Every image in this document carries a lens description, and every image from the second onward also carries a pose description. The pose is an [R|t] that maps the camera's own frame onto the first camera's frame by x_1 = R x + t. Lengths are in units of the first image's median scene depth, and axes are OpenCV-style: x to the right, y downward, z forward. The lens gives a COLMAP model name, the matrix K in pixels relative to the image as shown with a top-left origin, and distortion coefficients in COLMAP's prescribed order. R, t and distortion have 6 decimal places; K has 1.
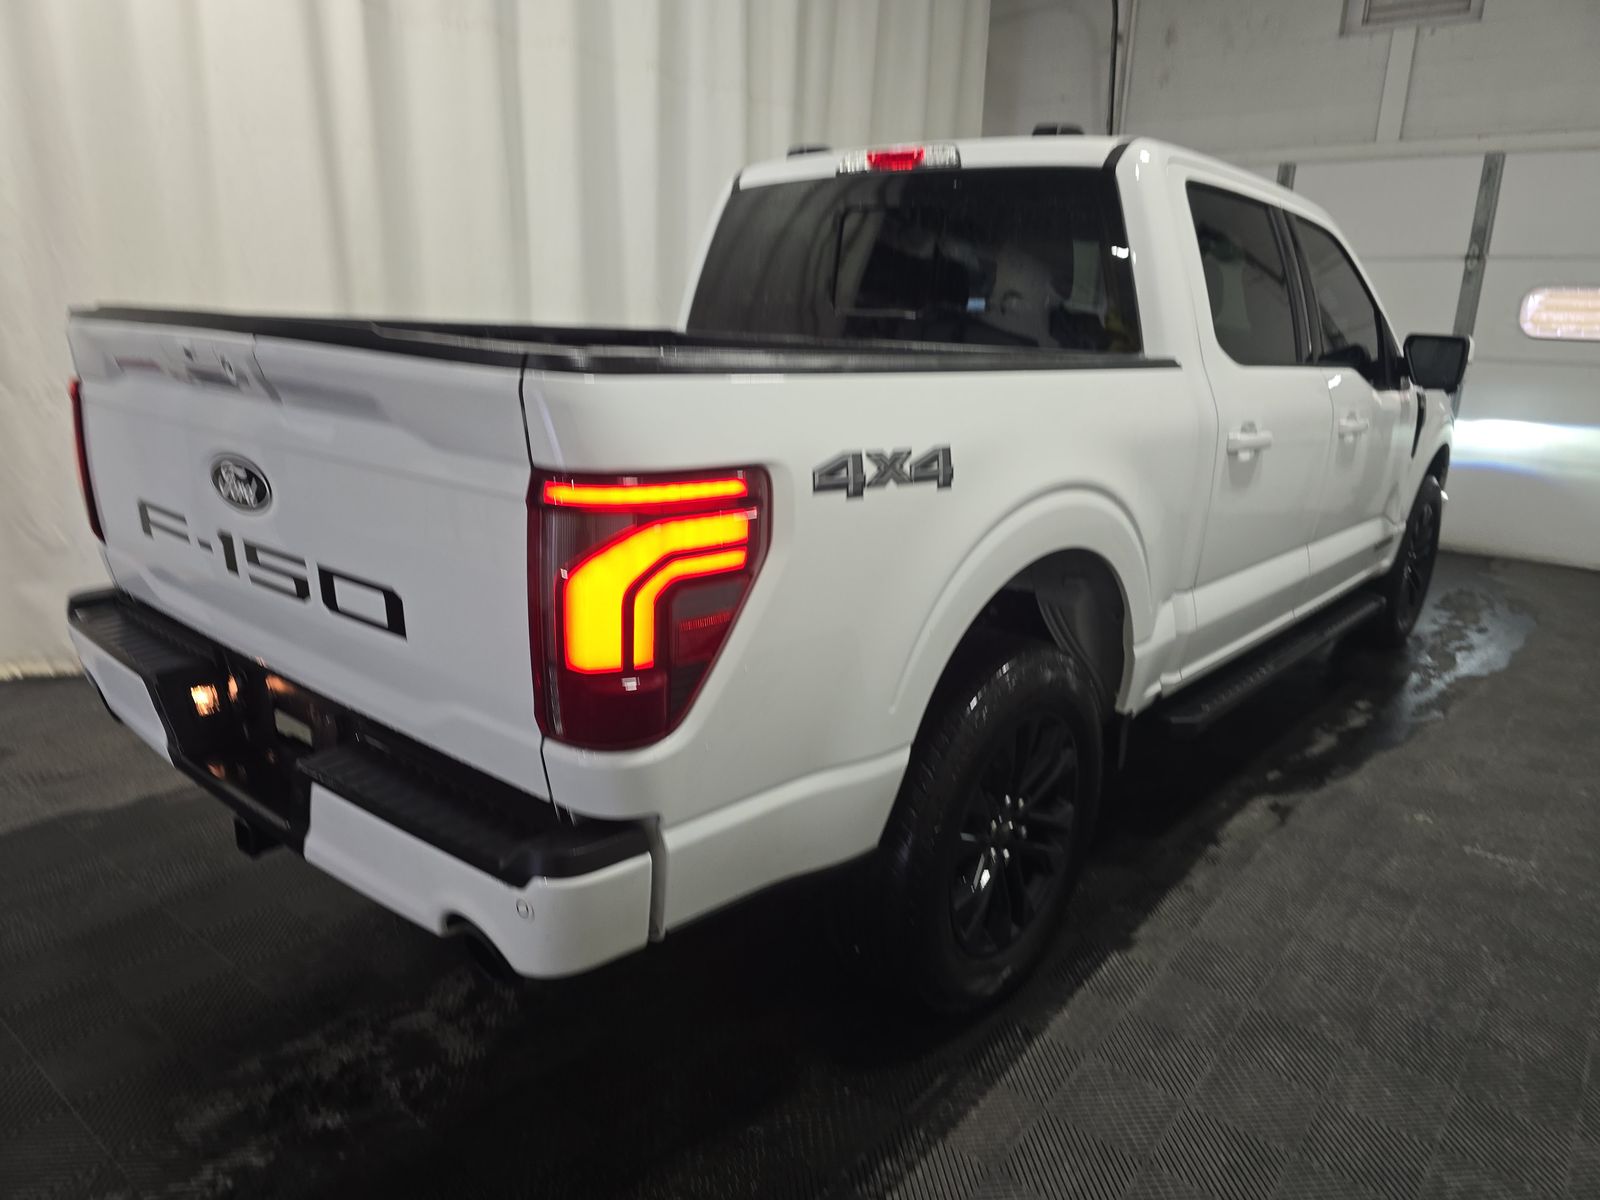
lens RADIAL K [[1089.5, 0, 800.0], [0, 1089.5, 600.0], [0, 0, 1]] dist [0.056976, -0.059122]
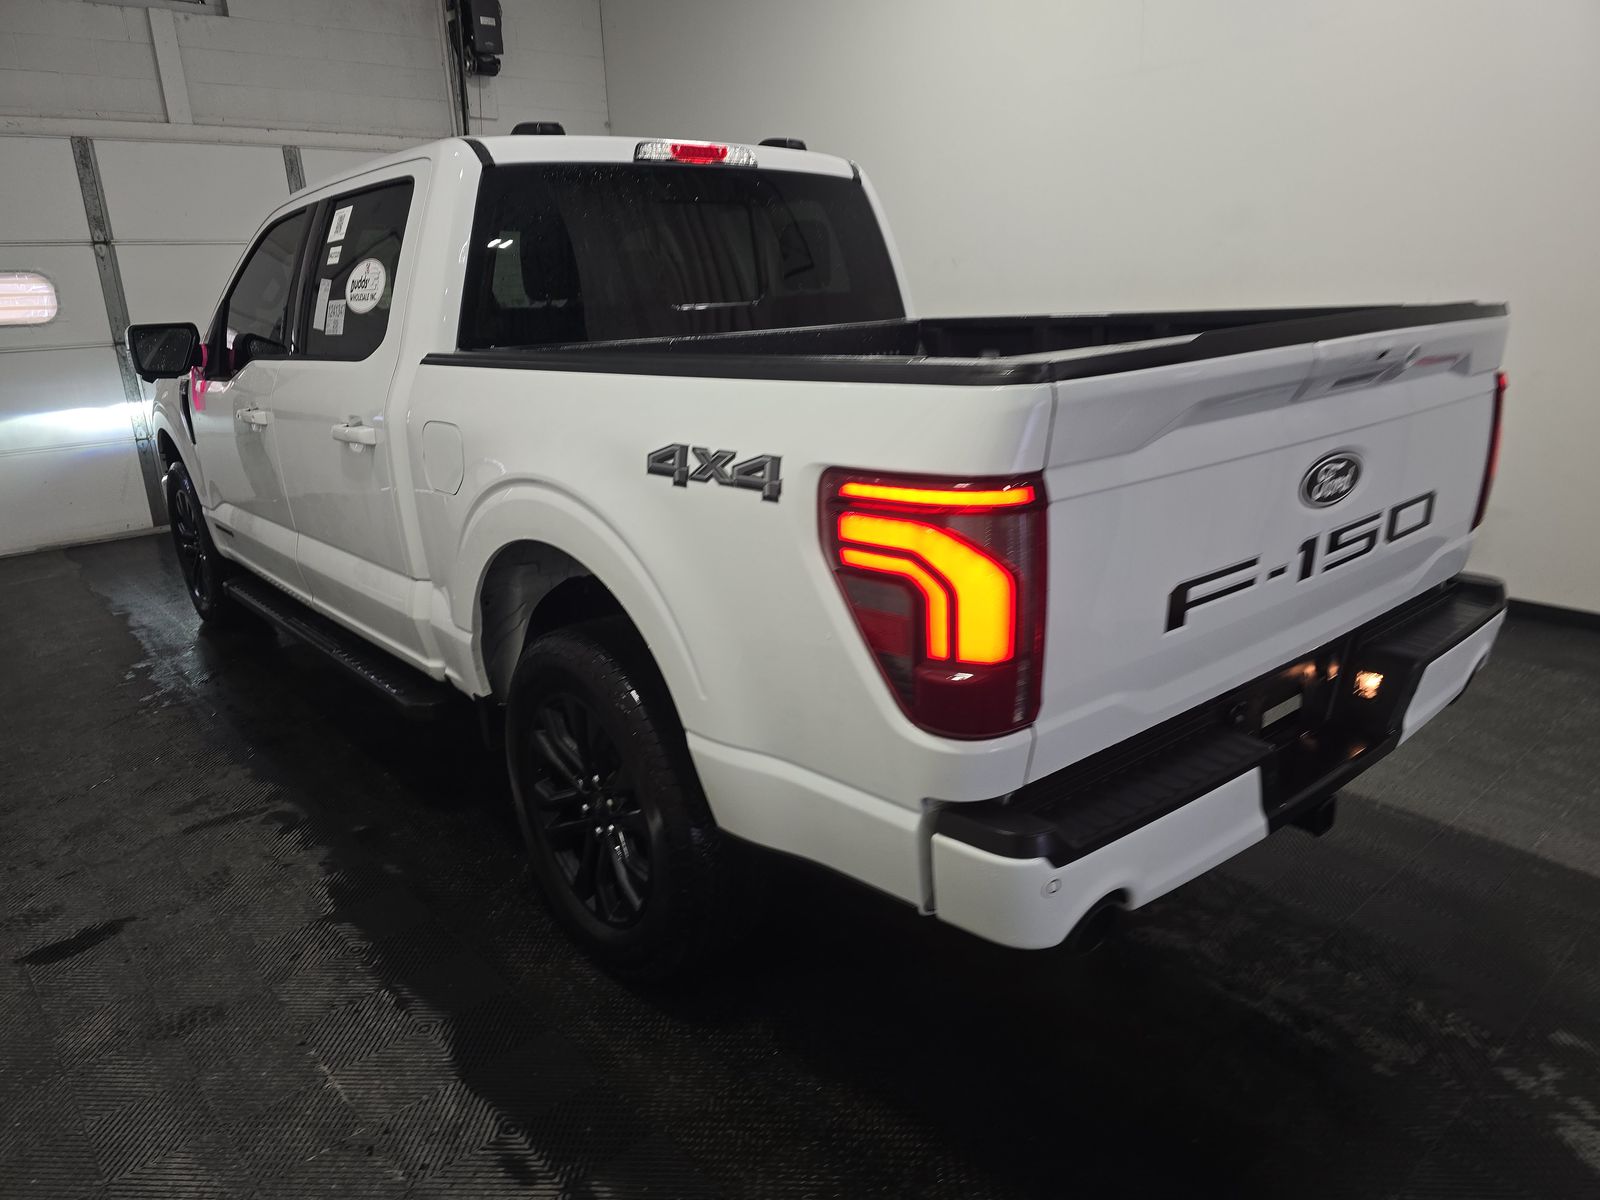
lens RADIAL K [[1071.5, 0, 800.0], [0, 1071.5, 600.0], [0, 0, 1]] dist [0.063977, -0.060919]
pose [[0.157717, -0.320014, 0.934193, -0.977314], [0.299472, 0.916981, 0.263559, -0.259945], [-0.940979, 0.238197, 0.240458, 0.776445]]
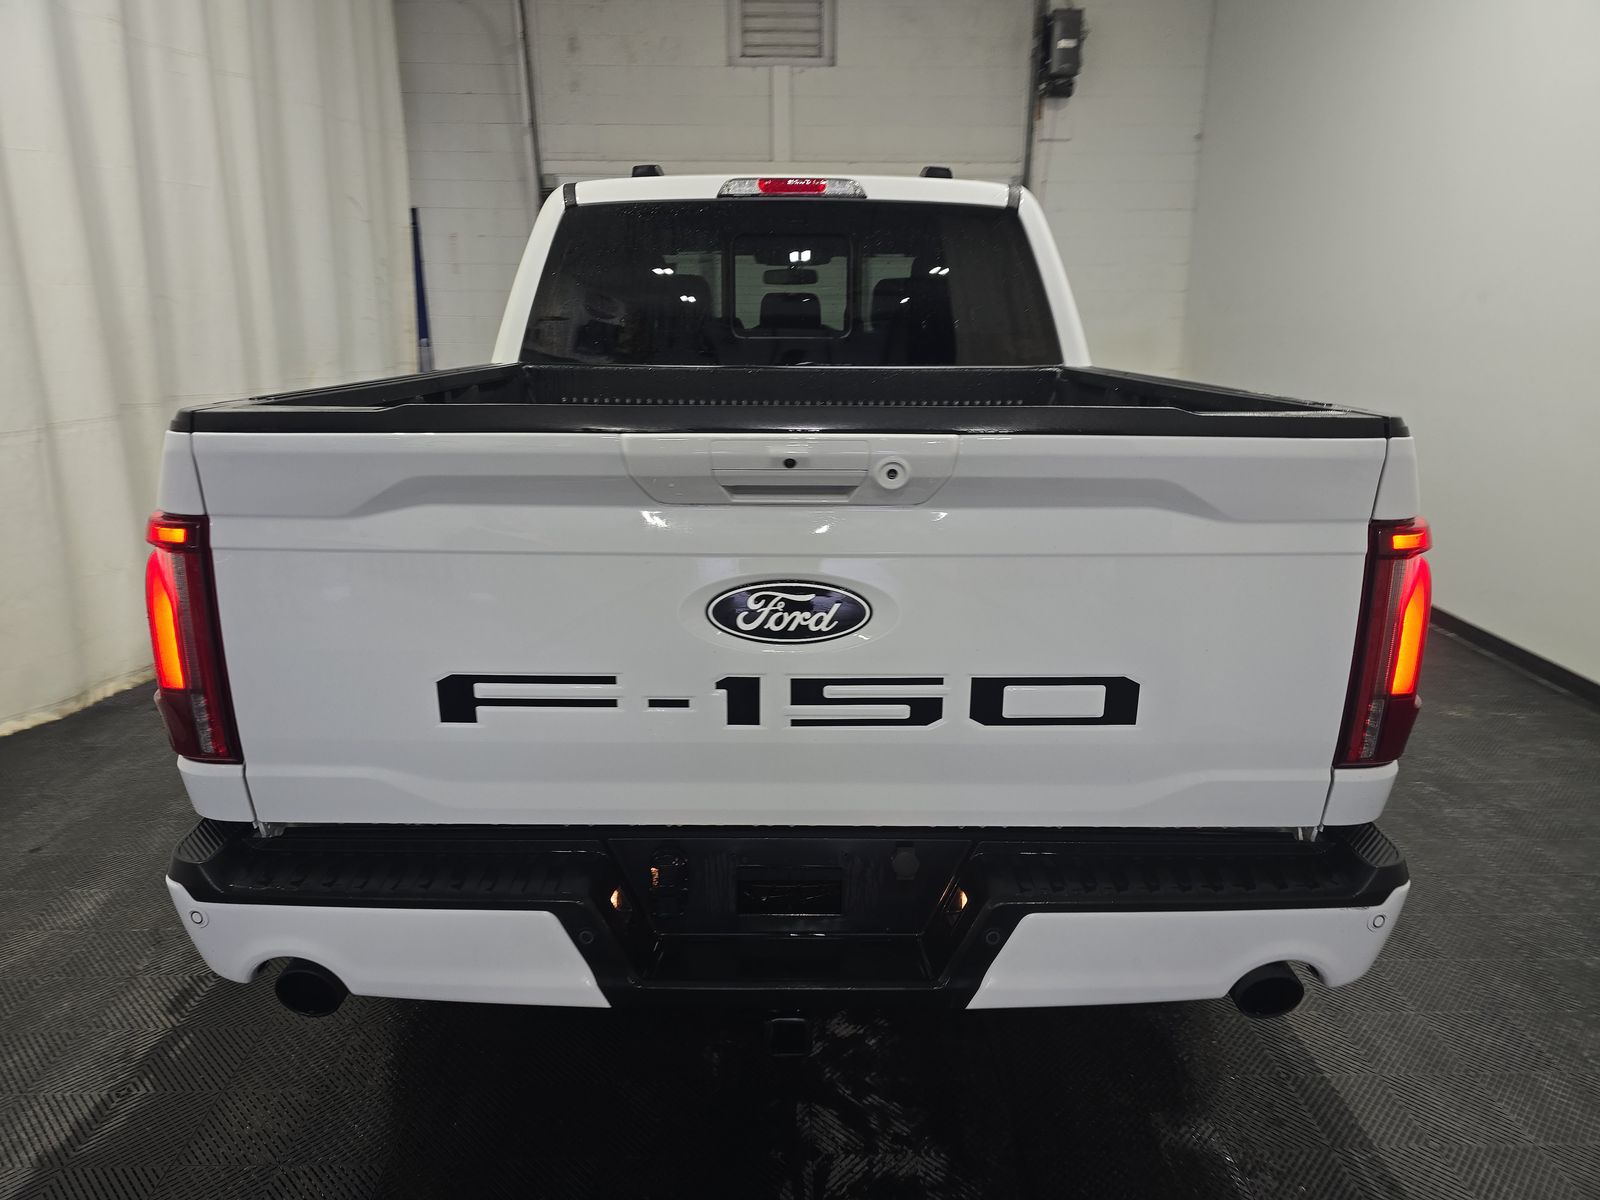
lens RADIAL K [[1071.5, 0, 800.0], [0, 1071.5, 600.0], [0, 0, 1]] dist [0.063977, -0.060919]
pose [[0.757539, -0.201641, 0.620867, -0.614167], [0.190406, 0.977992, 0.085305, -0.111126], [-0.624404, 0.053595, 0.779261, 0.235634]]
